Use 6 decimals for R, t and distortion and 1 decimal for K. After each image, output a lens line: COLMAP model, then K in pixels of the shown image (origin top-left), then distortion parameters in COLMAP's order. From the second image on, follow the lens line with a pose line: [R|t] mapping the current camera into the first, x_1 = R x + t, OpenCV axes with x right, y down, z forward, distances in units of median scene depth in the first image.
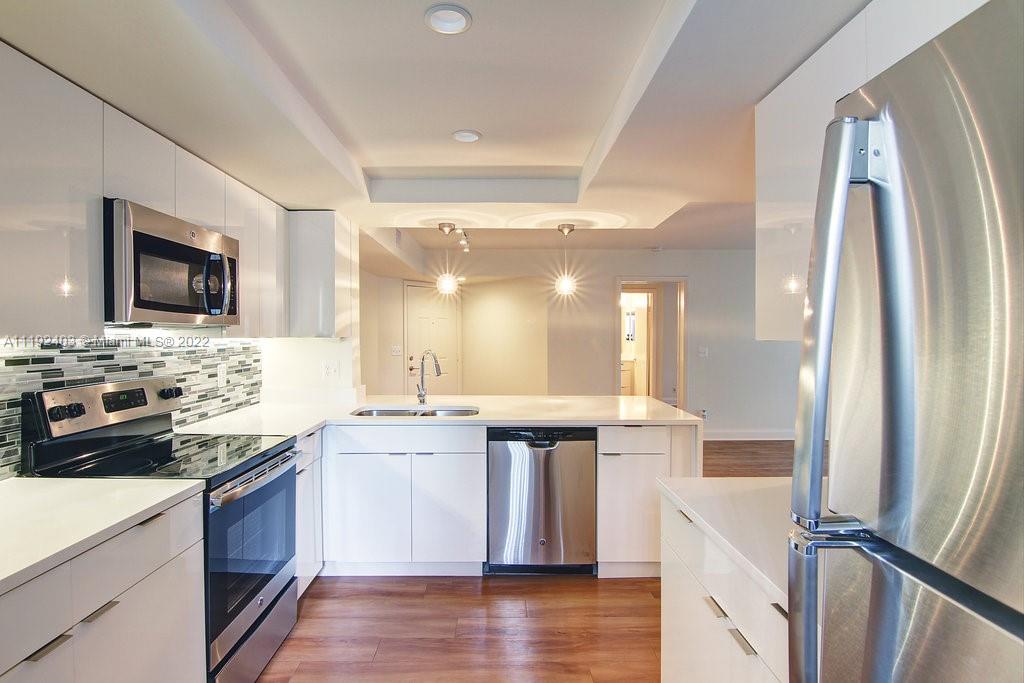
lens RADIAL K [[532.8, 0, 508.7], [0, 532.8, 340.1], [0, 0, 1]] dist [0.007877, -0.006791]
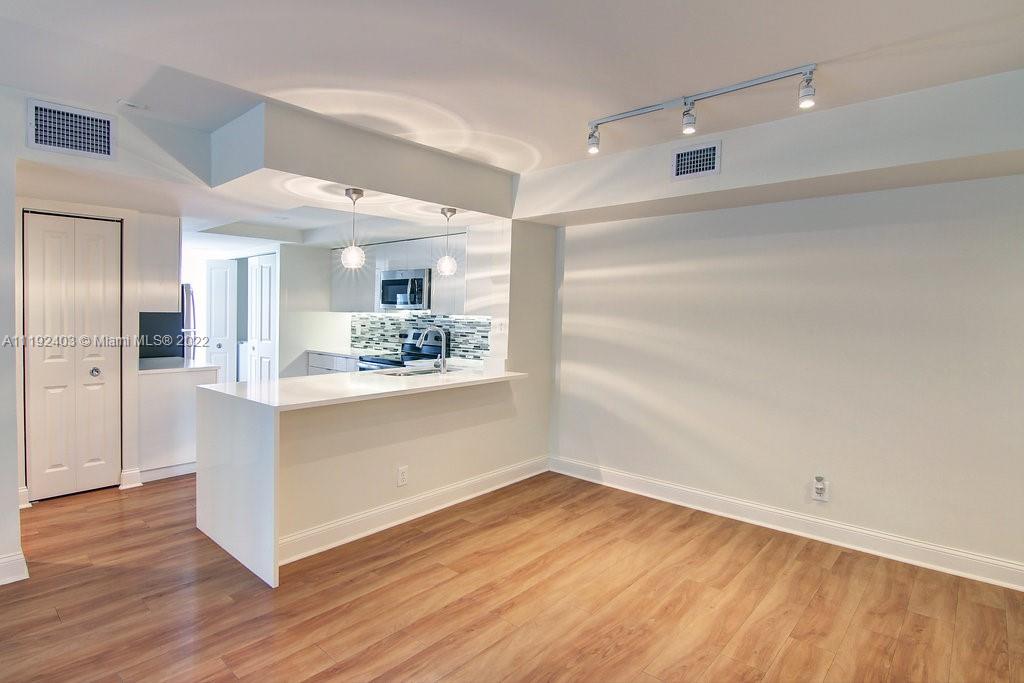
lens RADIAL K [[532.8, 0, 457.2], [0, 532.8, 336.8], [0, 0, 1]] dist [0.007877, -0.006791]
pose [[-0.725887, 0.028173, -0.687237, 0.809419], [-0.016559, 0.998155, 0.058410, -0.039590], [0.687615, 0.053779, -0.724082, 2.454735]]
